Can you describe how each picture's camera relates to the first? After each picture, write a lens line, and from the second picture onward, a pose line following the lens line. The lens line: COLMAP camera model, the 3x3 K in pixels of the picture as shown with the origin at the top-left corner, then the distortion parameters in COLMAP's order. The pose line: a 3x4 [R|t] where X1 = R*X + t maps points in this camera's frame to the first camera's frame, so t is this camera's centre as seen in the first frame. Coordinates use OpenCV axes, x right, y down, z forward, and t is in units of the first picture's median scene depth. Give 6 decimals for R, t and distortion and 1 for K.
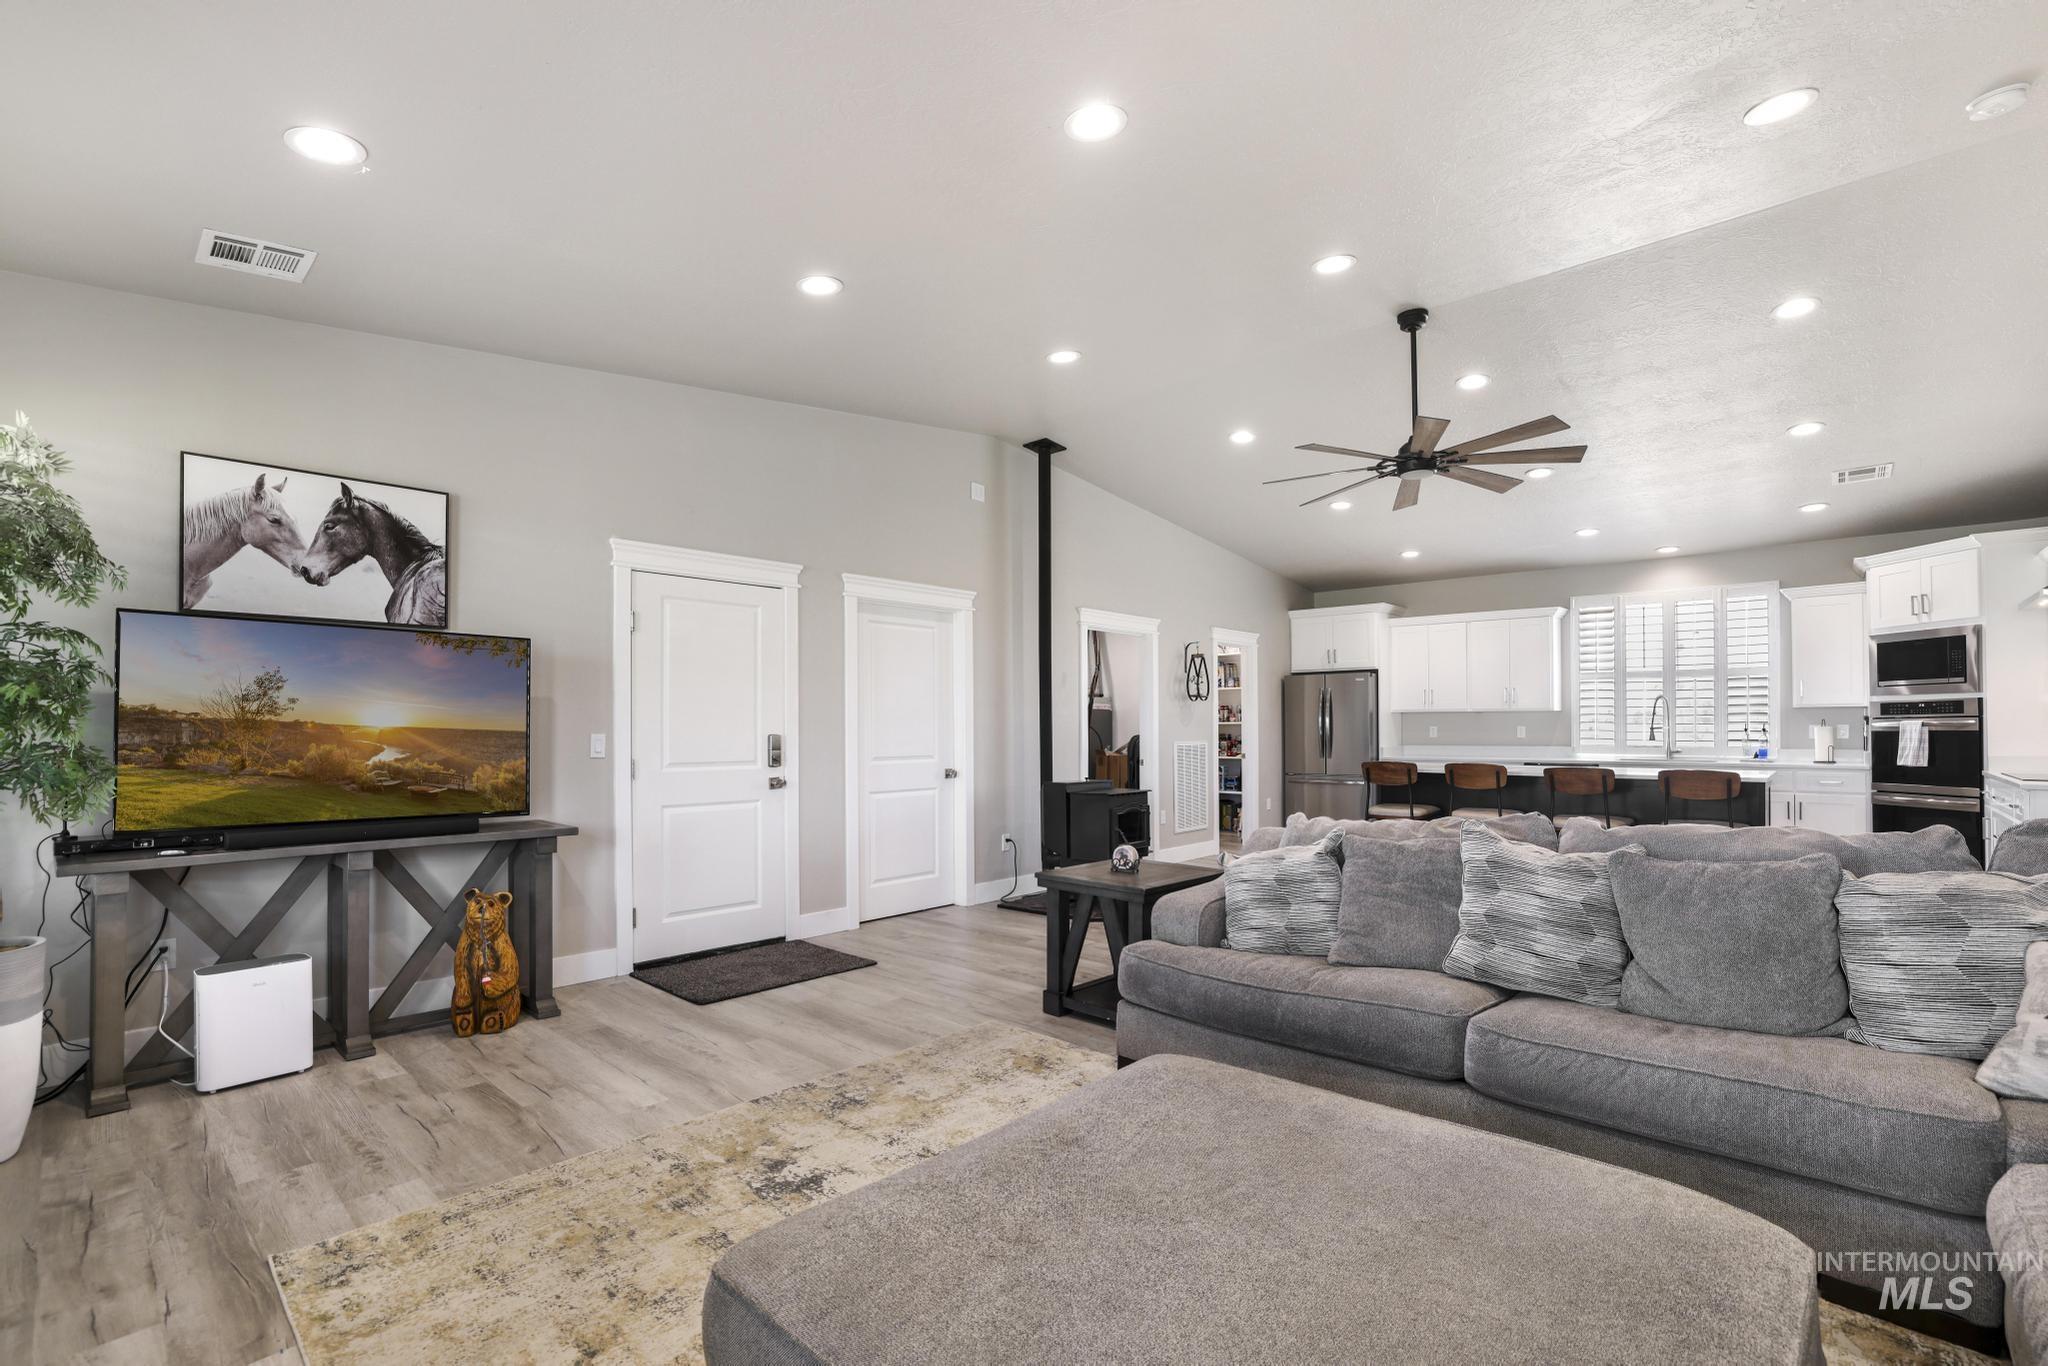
lens RADIAL K [[899.2, 0, 1030.2], [0, 899.2, 722.0], [0, 0, 1]] dist [-0.039545, 0.011002]
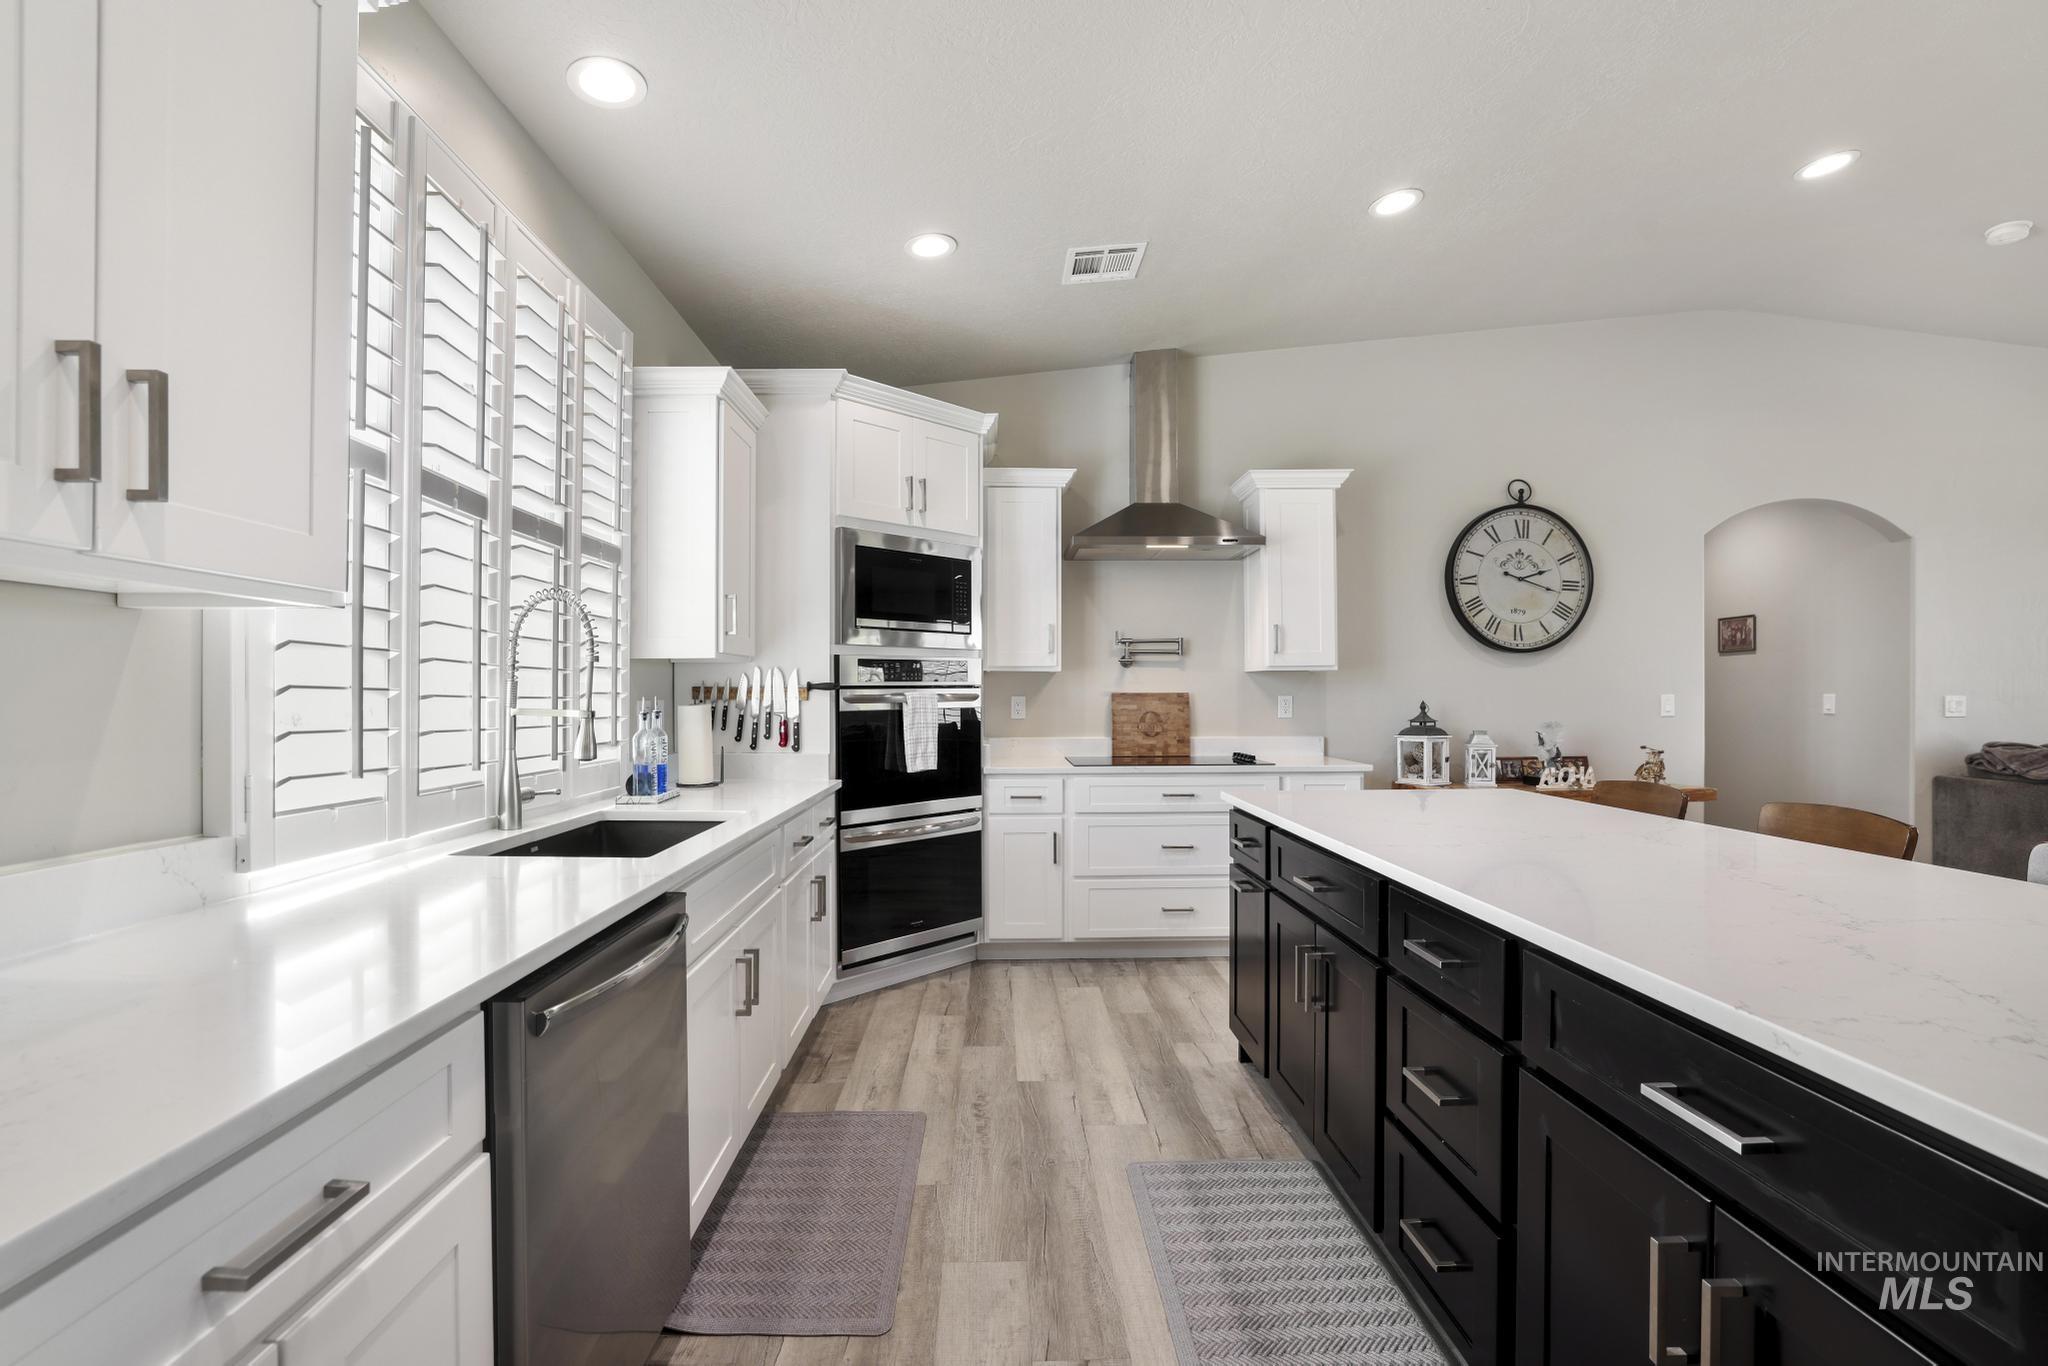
lens RADIAL K [[899.2, 0, 1016.5], [0, 899.2, 686.6], [0, 0, 1]] dist [-0.039545, 0.011002]
pose [[-0.692987, 0.013924, 0.720816, 0.538845], [0.001818, 0.999844, -0.017566, 0.005486], [-0.720948, -0.010862, -0.692904, 1.366543]]
